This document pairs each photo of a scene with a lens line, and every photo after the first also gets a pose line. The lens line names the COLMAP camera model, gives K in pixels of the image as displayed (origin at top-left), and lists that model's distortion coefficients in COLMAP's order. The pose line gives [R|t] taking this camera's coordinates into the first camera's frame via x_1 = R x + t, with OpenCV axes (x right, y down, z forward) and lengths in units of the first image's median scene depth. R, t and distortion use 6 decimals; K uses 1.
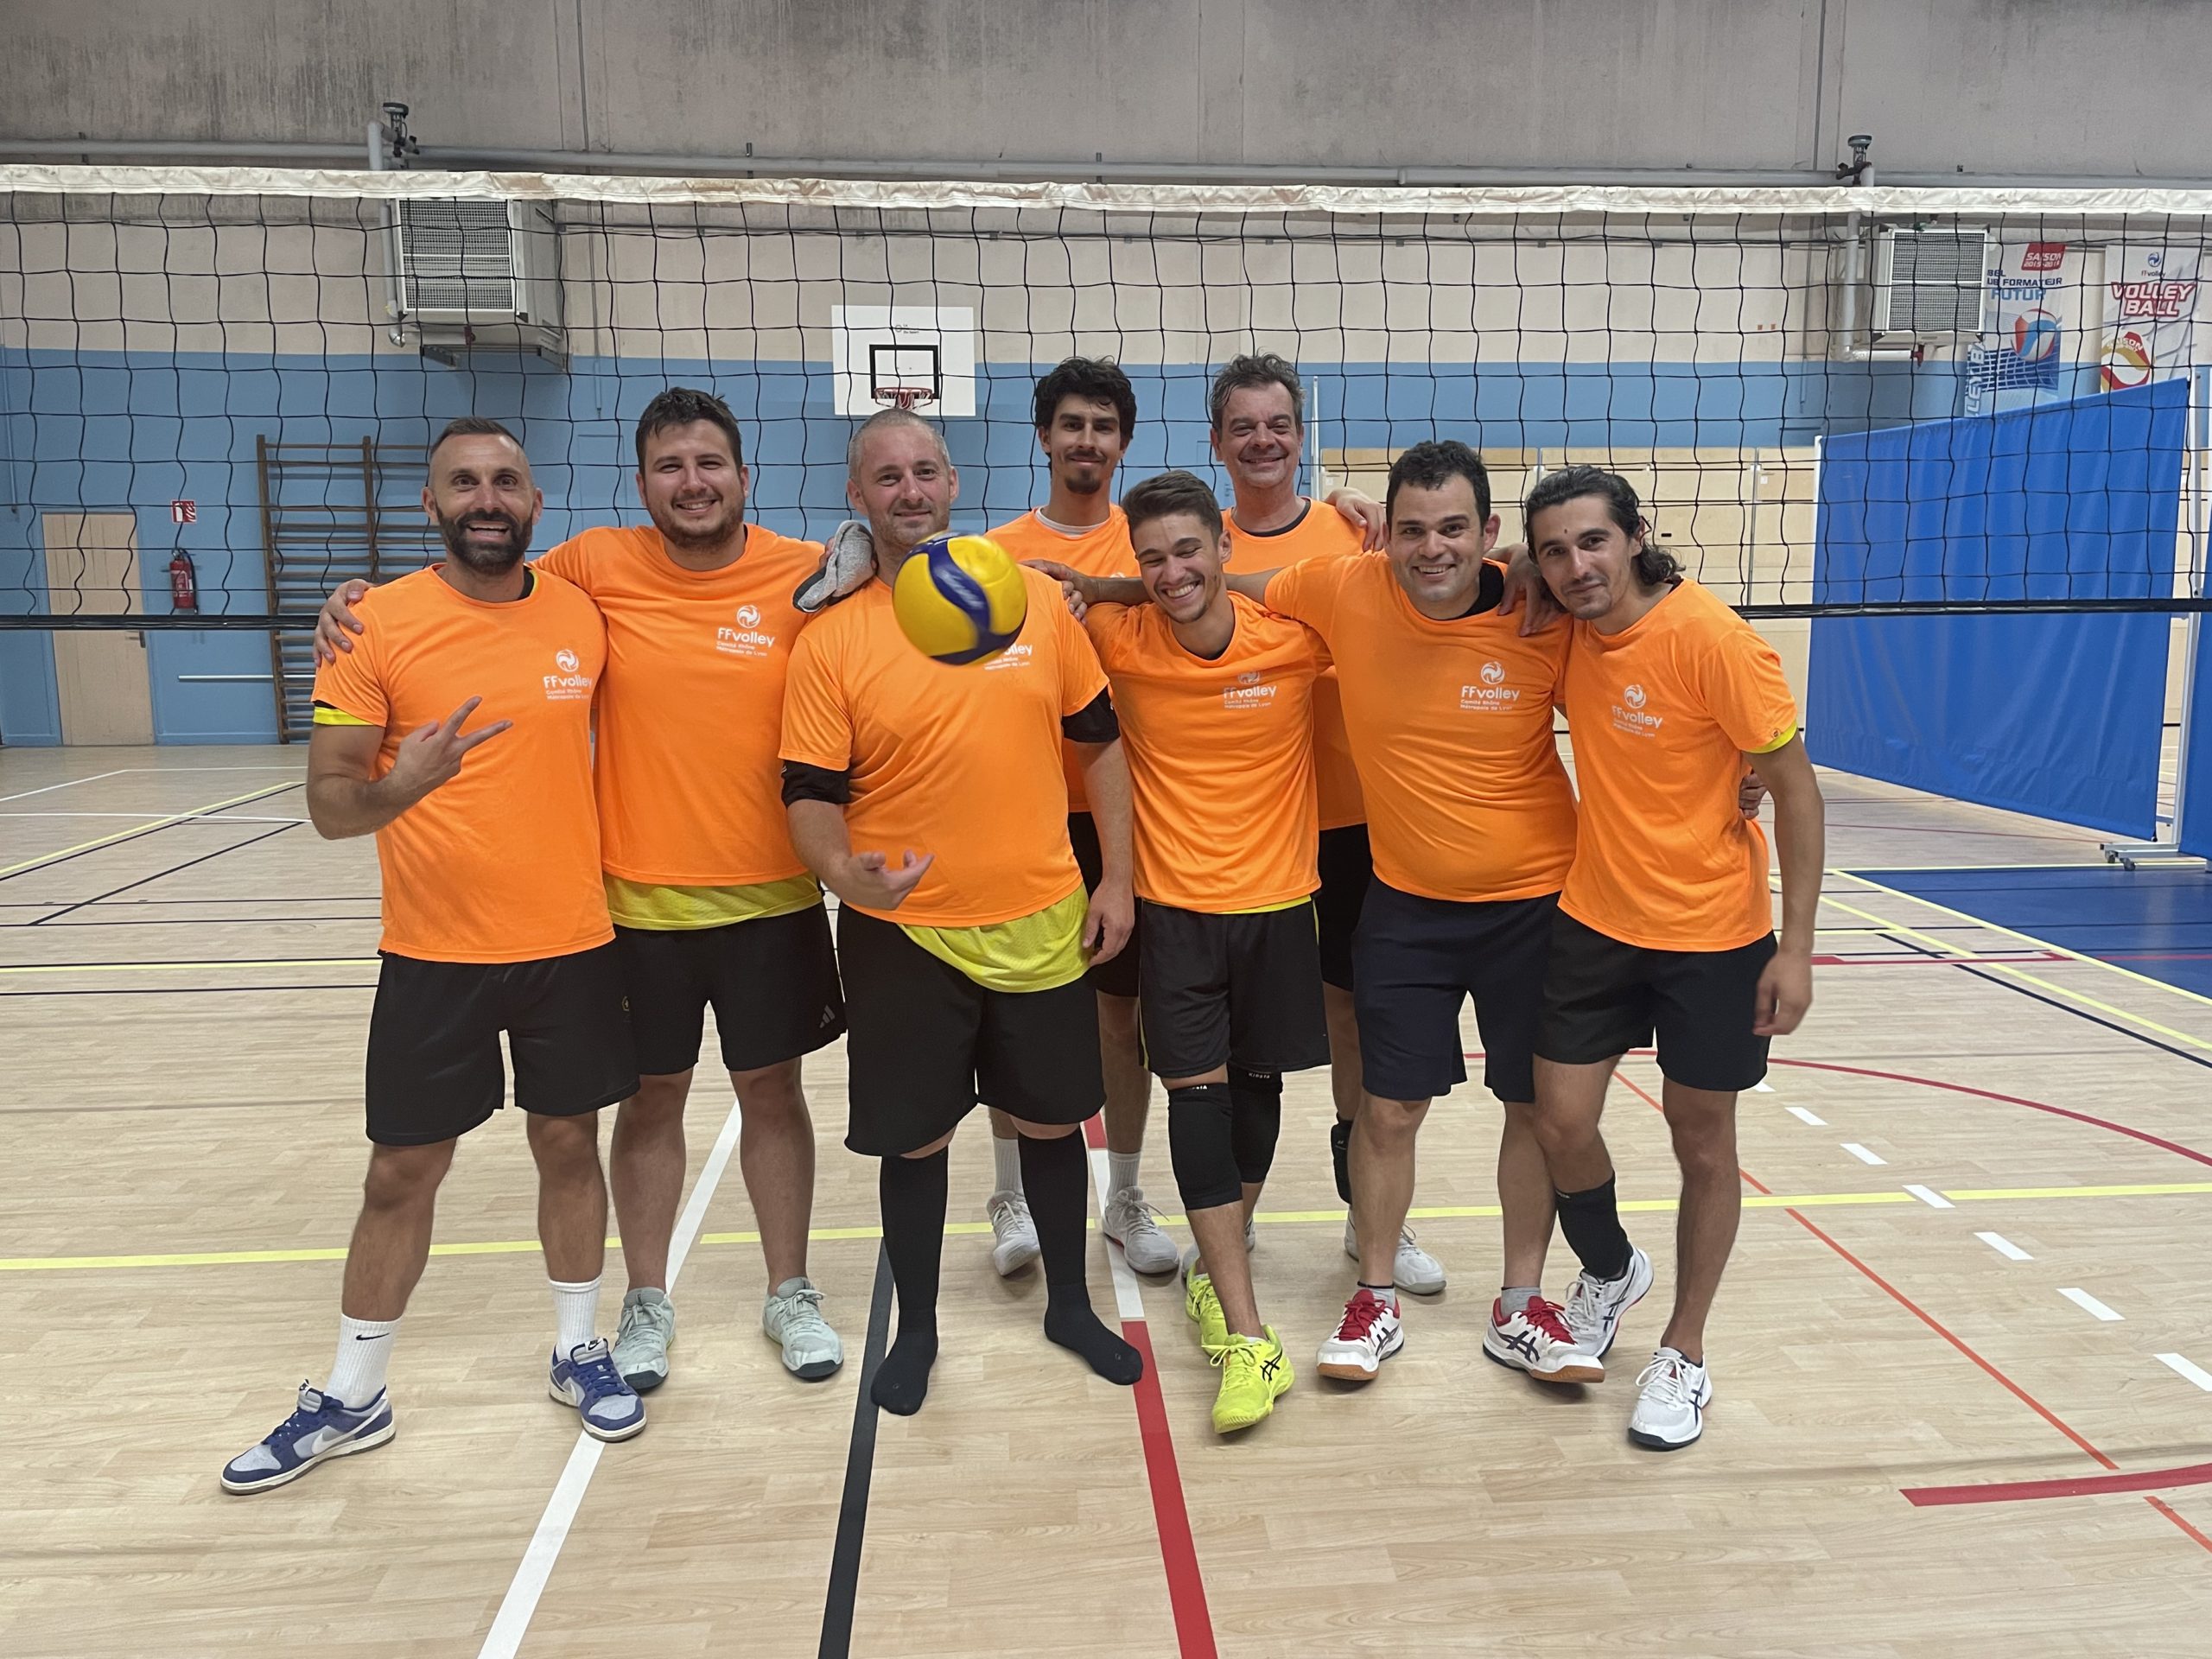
lens RADIAL K [[1711.7, 0, 1110.6], [0, 1711.7, 801.7], [0, 0, 1]] dist [0.087257, -0.120744]
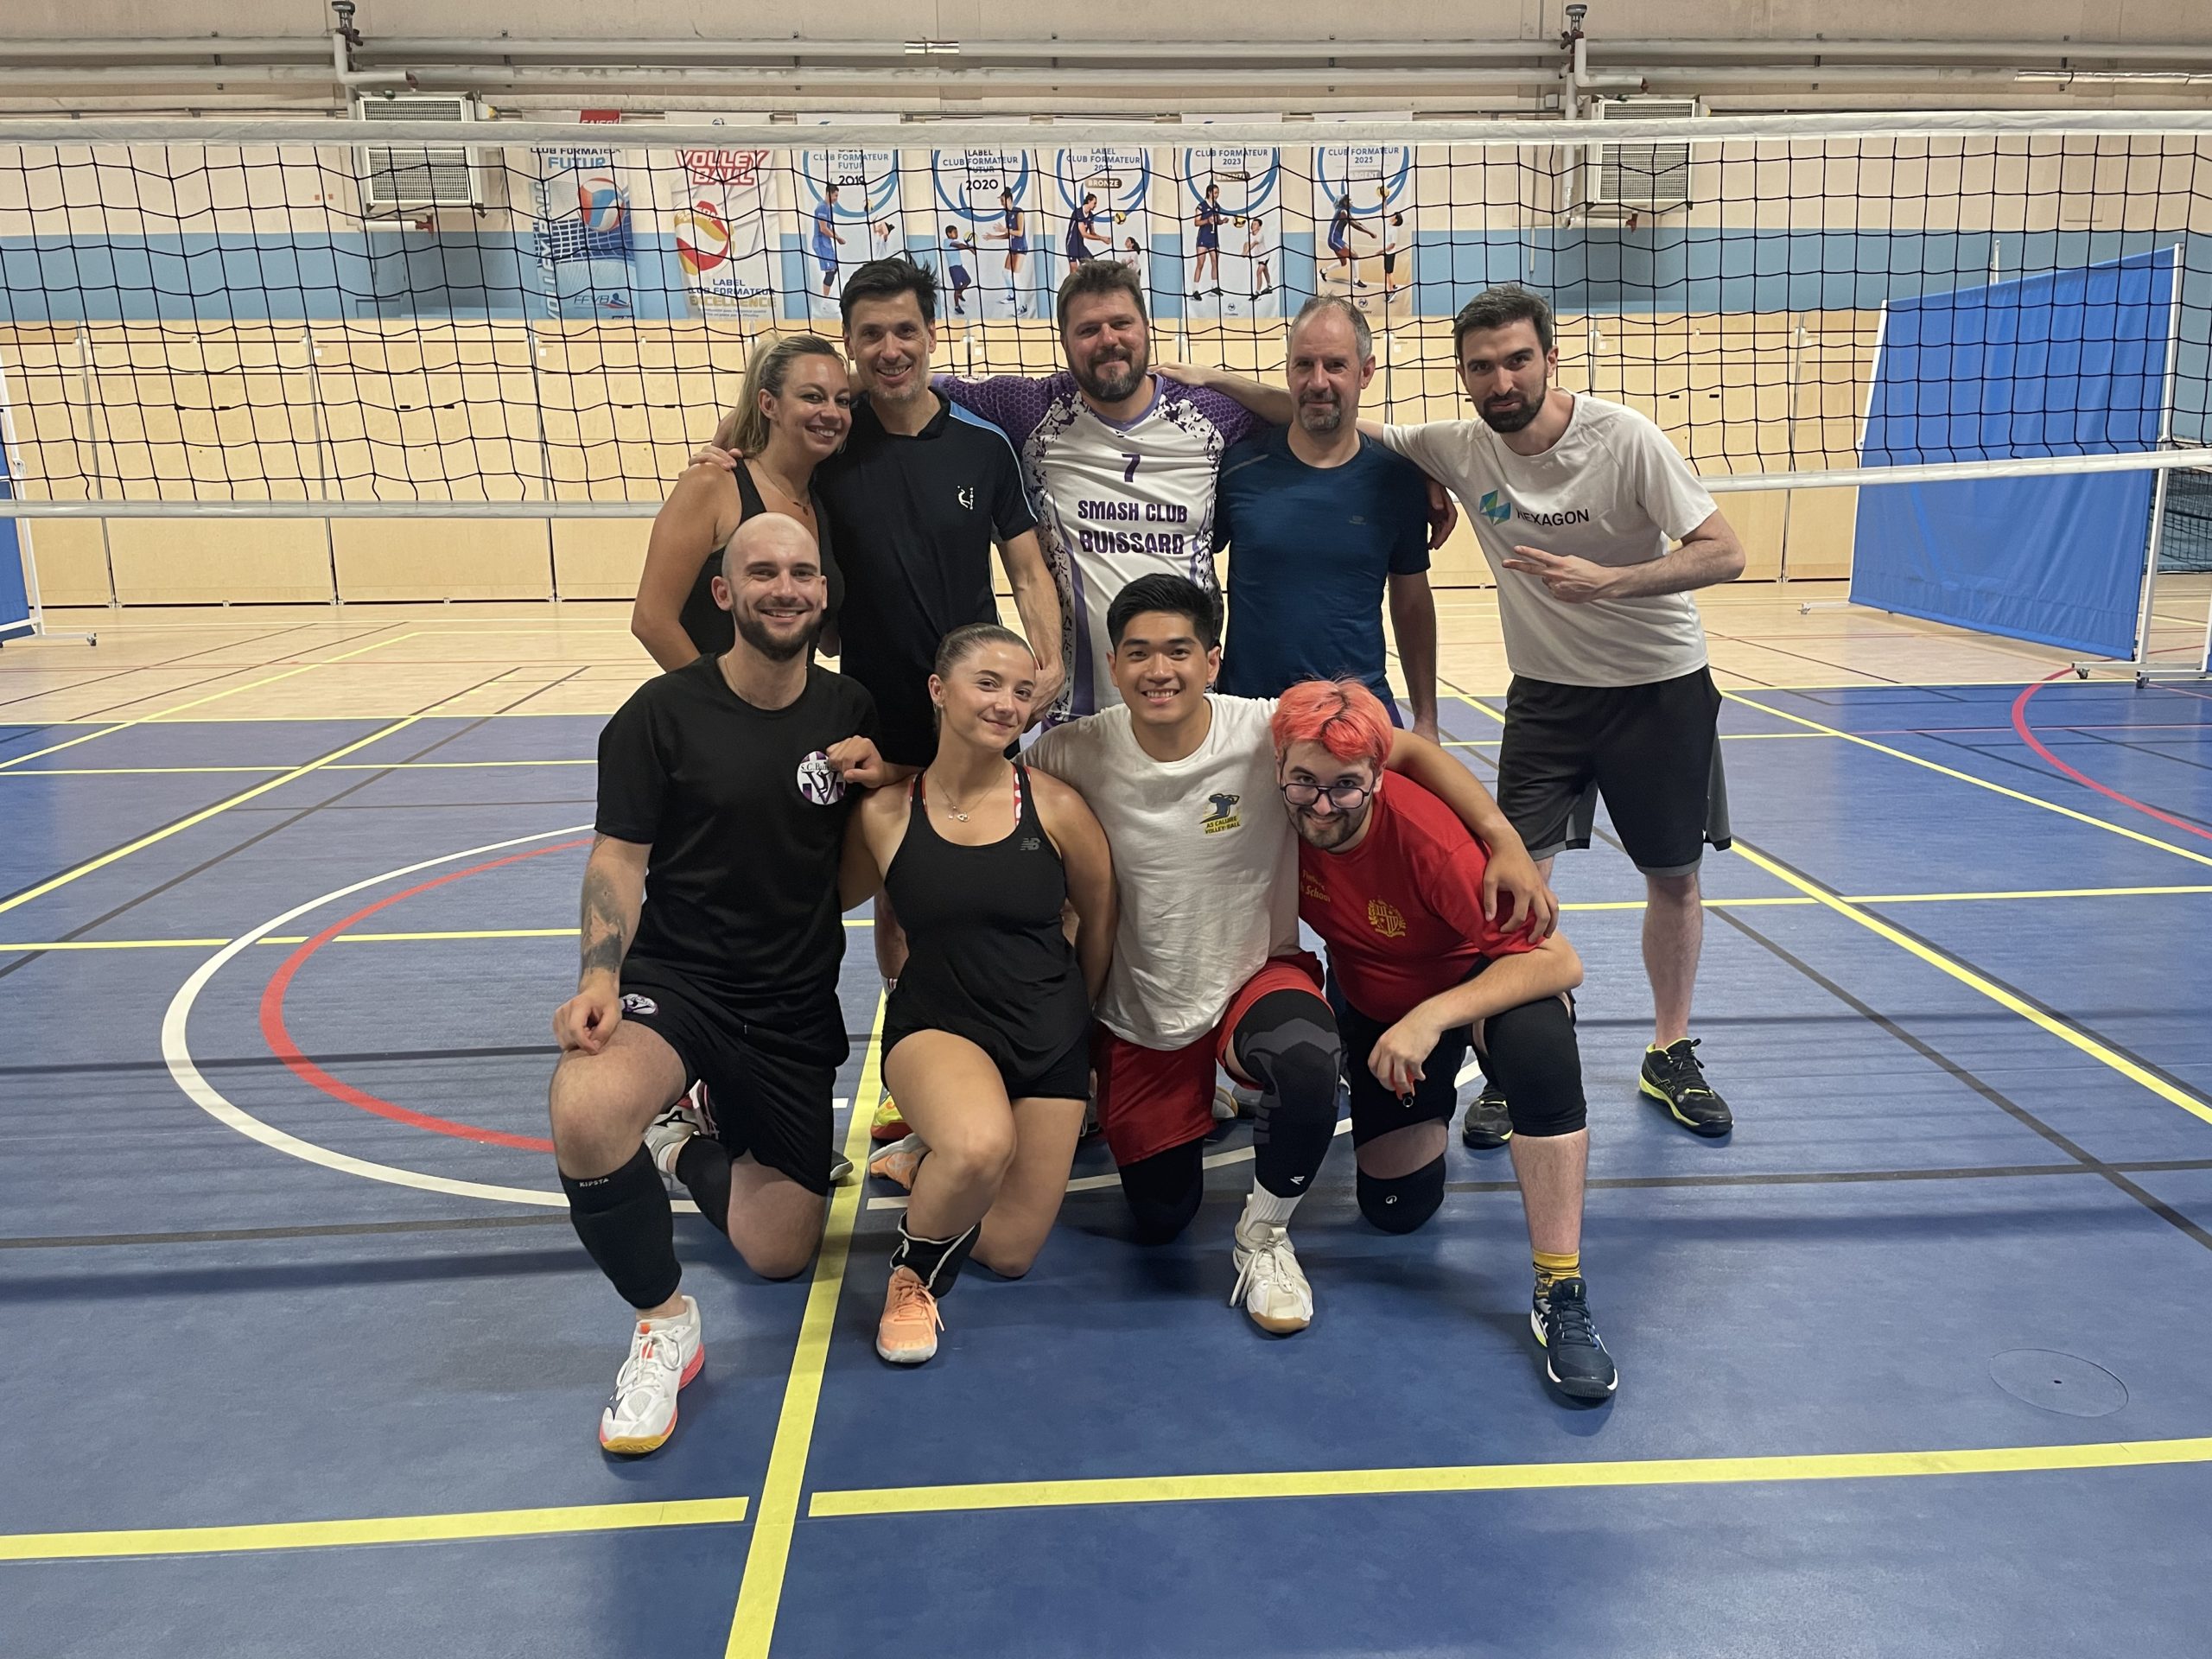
lens RADIAL K [[1724.4, 0, 1117.7], [0, 1724.4, 816.9], [0, 0, 1]] dist [0.083309, -0.113086]
pose [[0.999541, -0.000984, -0.030287, 1.302642], [0.003268, 0.997143, 0.075464, 0.012067], [0.030126, -0.075529, 0.996688, -0.029984]]
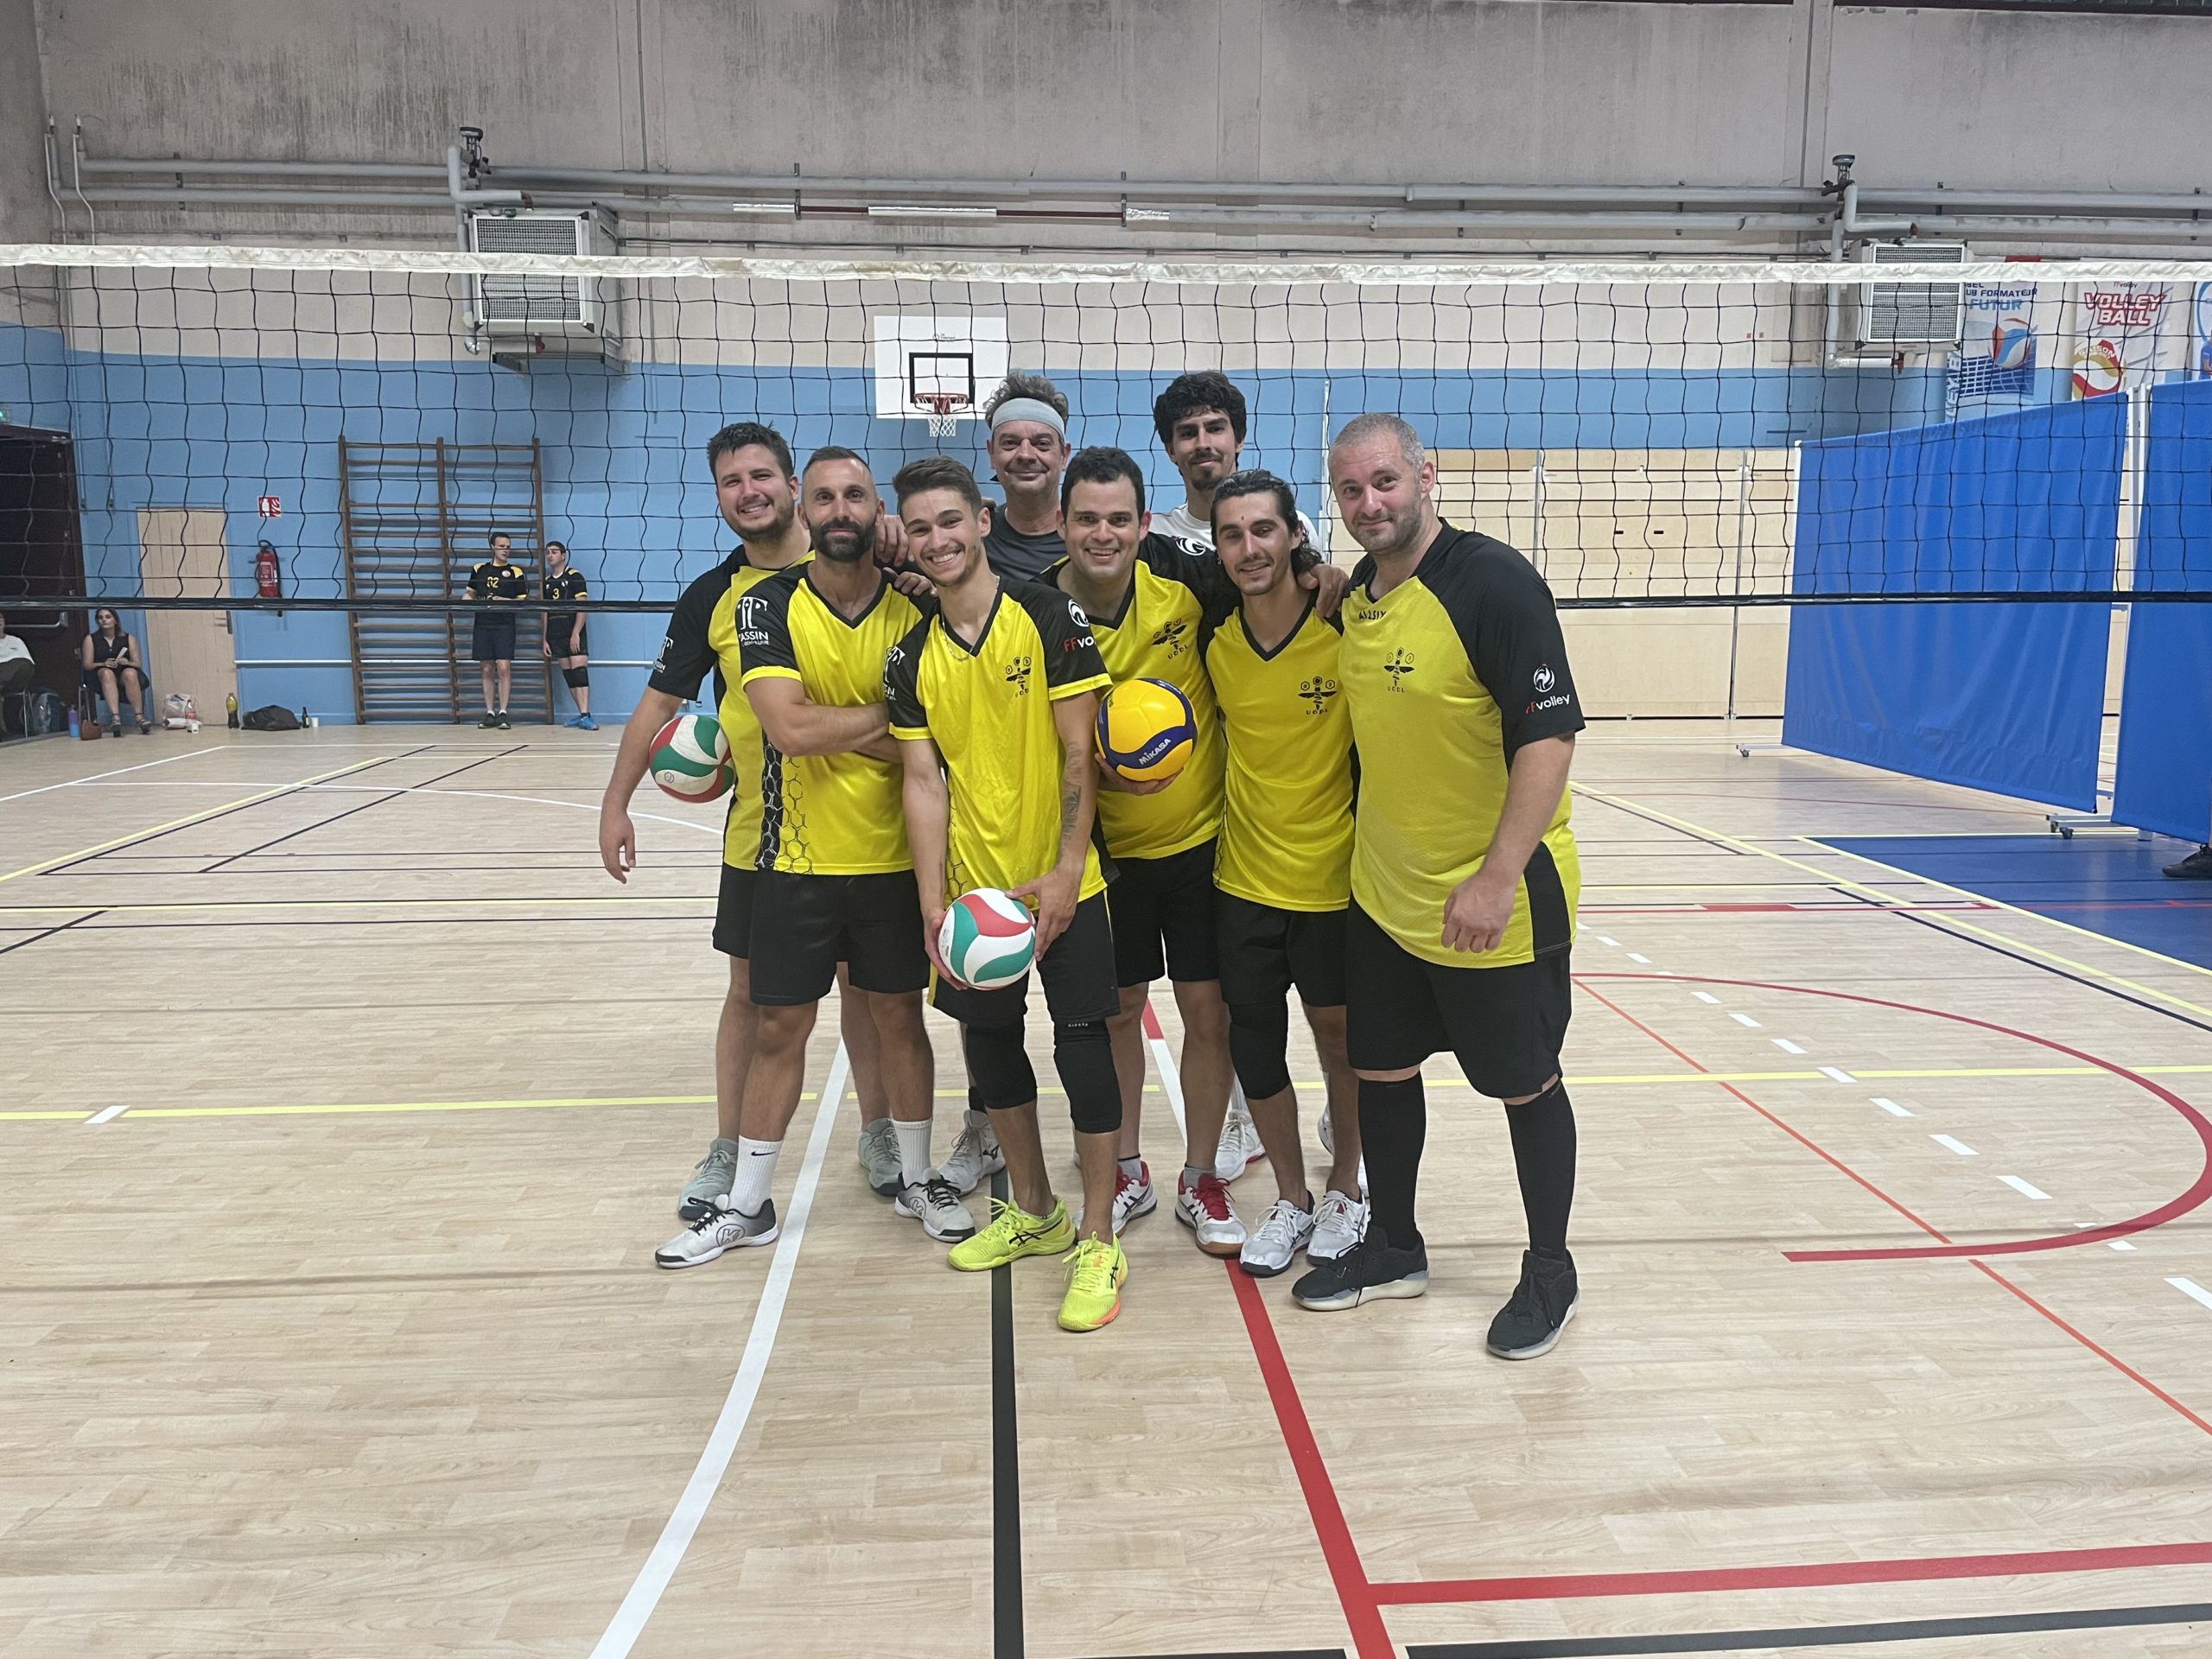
lens RADIAL K [[1669.8, 0, 1096.9], [0, 1669.8, 791.0], [0, 0, 1]] dist [0.090816, -0.120091]
pose [[0.999890, 0.004819, -0.014008, -0.010072], [-0.004813, 0.999988, 0.000492, 0.007710], [0.014011, -0.000425, 0.999902, -0.055785]]
